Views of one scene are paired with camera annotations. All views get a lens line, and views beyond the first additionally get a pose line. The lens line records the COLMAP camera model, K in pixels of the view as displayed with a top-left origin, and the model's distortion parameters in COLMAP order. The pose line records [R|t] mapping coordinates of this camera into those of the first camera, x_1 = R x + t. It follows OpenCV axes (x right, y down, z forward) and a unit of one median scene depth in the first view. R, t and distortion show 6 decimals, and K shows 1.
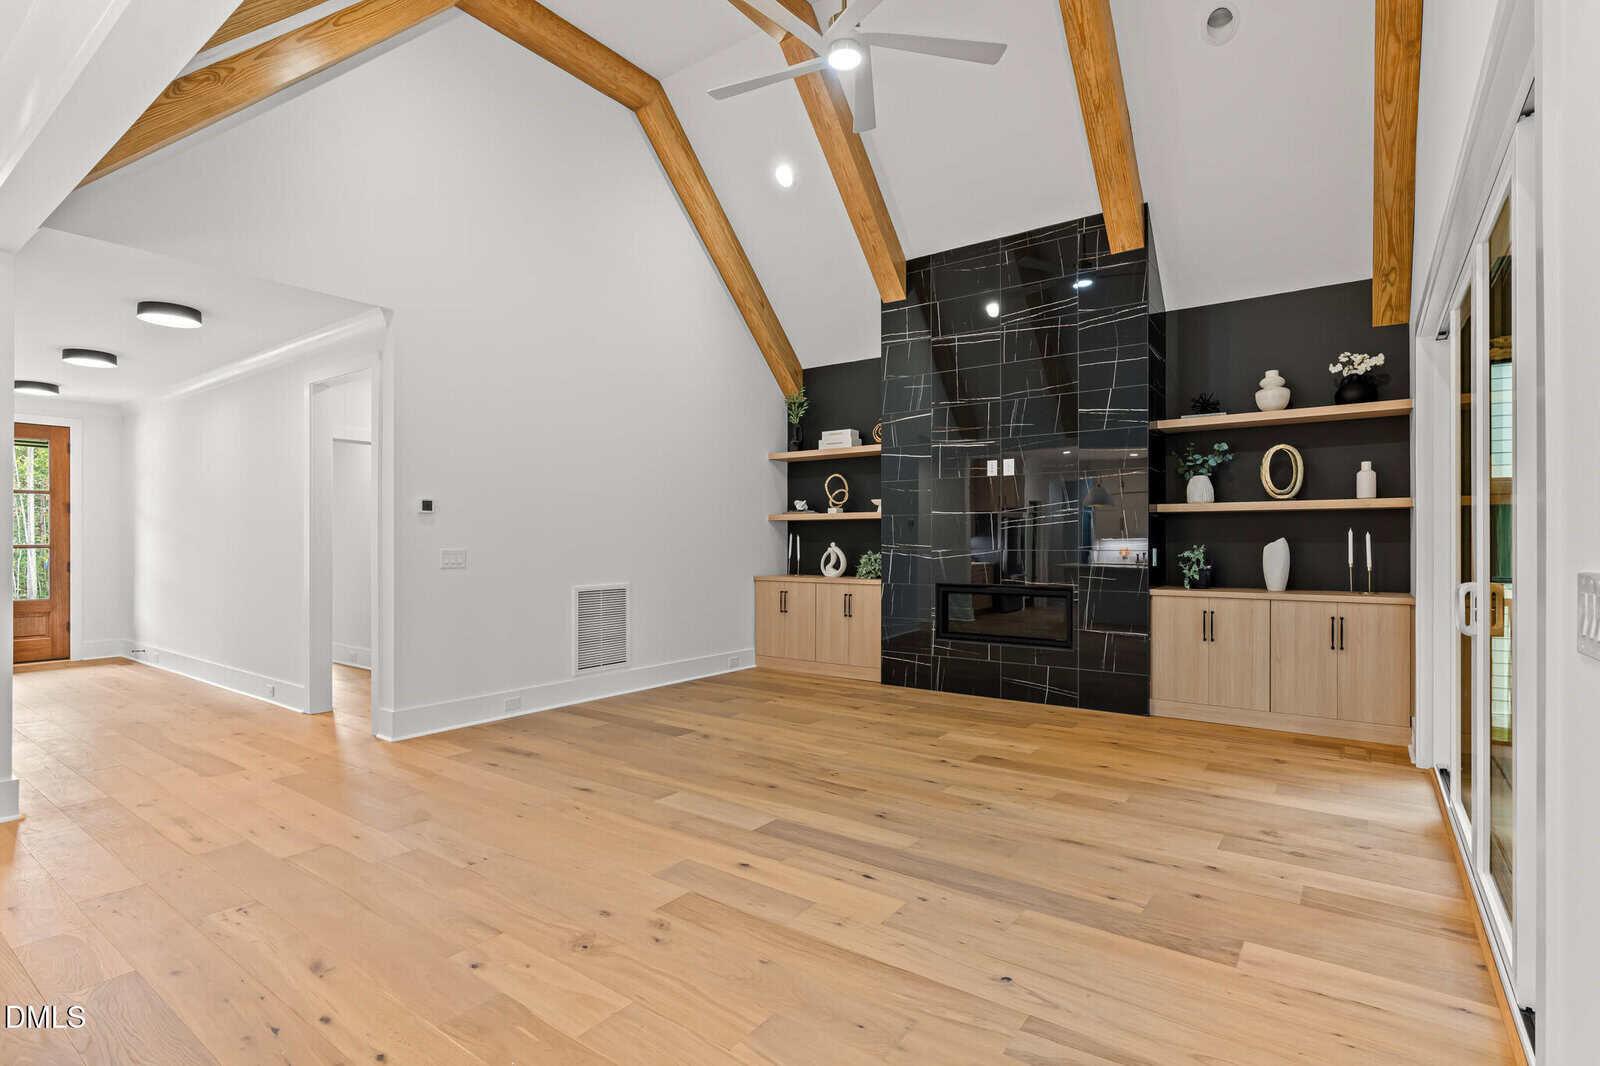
lens RADIAL K [[778.6, 0, 800.0], [0, 778.6, 533.0], [0, 0, 1]] dist [-0.010538, -0.000146]
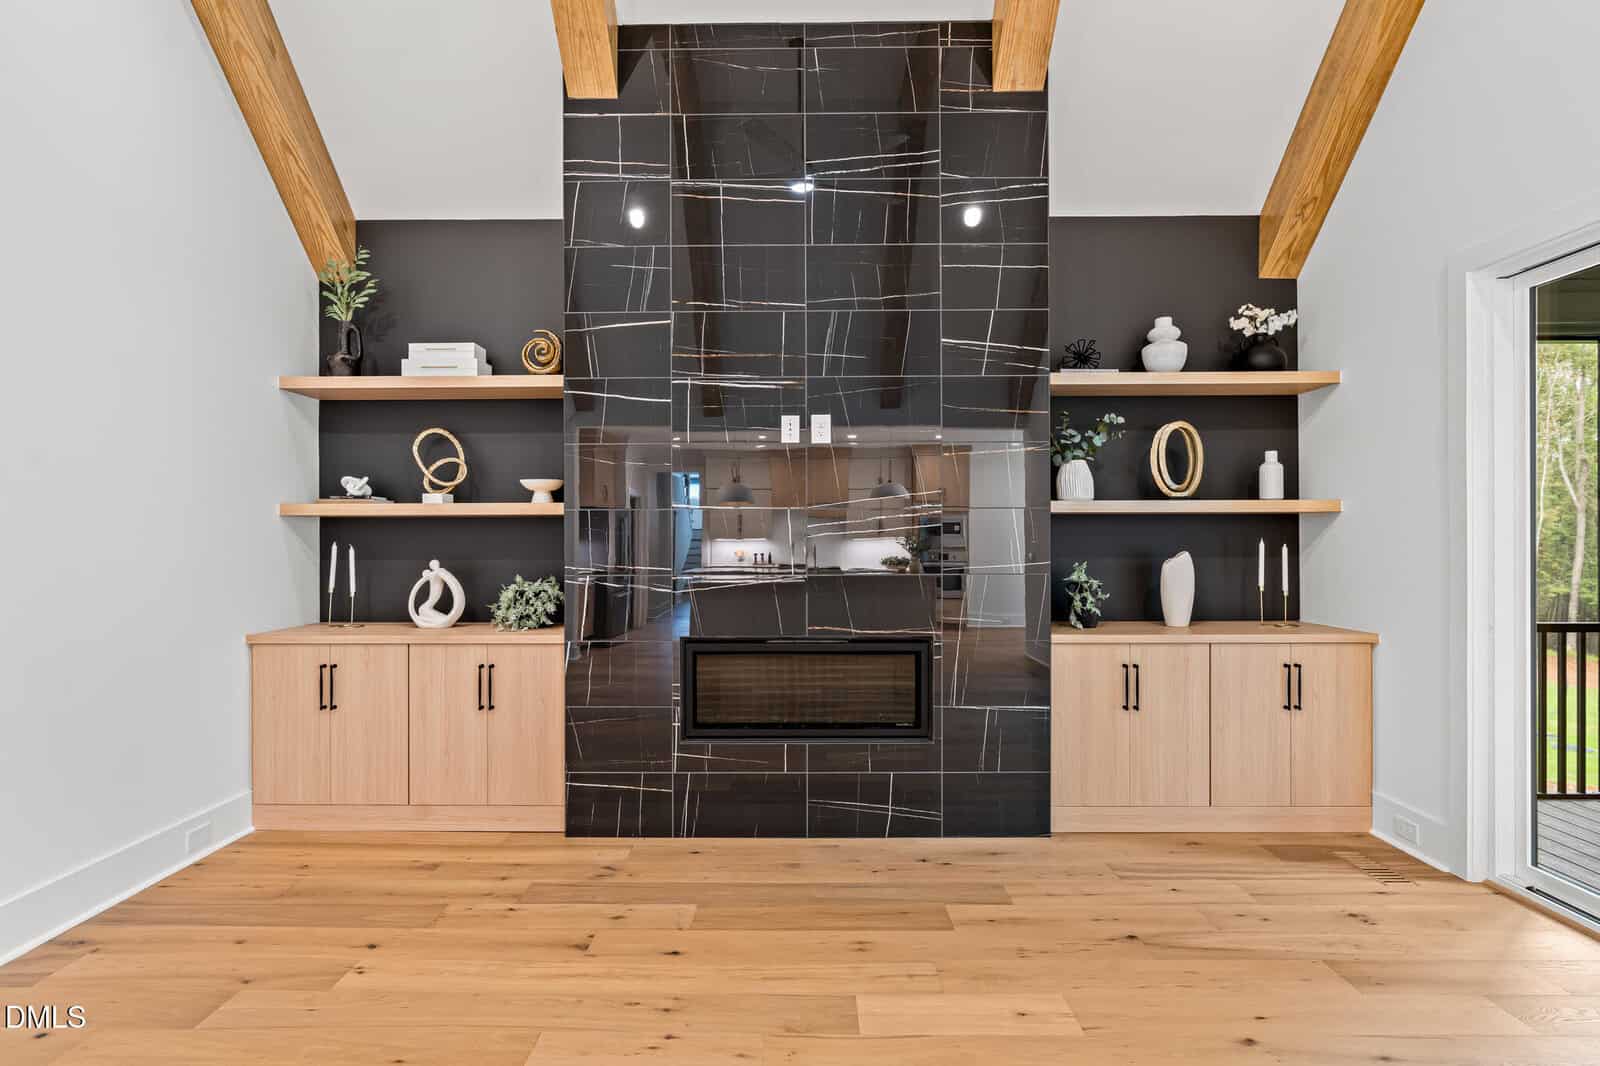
lens RADIAL K [[797.5, 0, 792.9], [0, 797.5, 536.7], [0, 0, 1]] dist [-0.011411, 0.005206]
pose [[0.814029, -0.002679, 0.580818, -0.087944], [-0.004283, 0.999934, 0.010615, -0.012314], [-0.580808, -0.011129, 0.813964, 0.543114]]
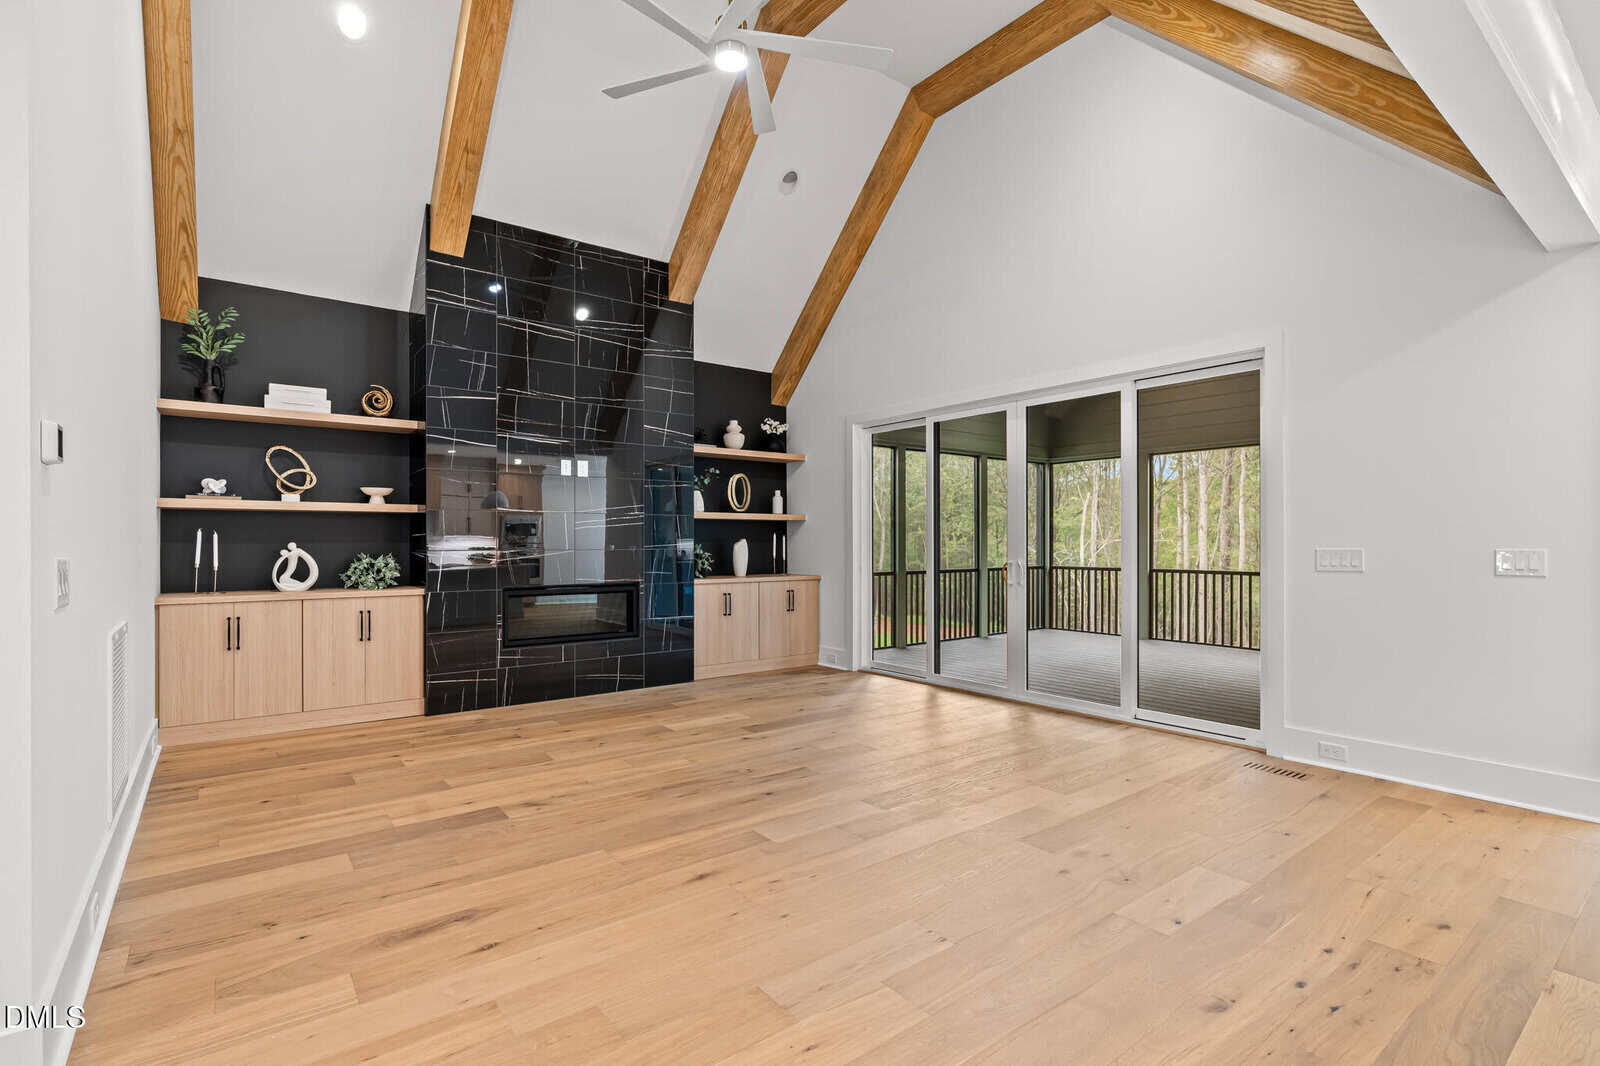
lens RADIAL K [[746.7, 0, 795.7], [0, 746.7, 533.7], [0, 0, 1]] dist [-0.008215, -0.000029]
pose [[0.280746, 0.010858, 0.959721, -0.600144], [-0.010146, 0.999914, -0.008344, 0.006239], [-0.959728, -0.007395, 0.280832, 0.460977]]
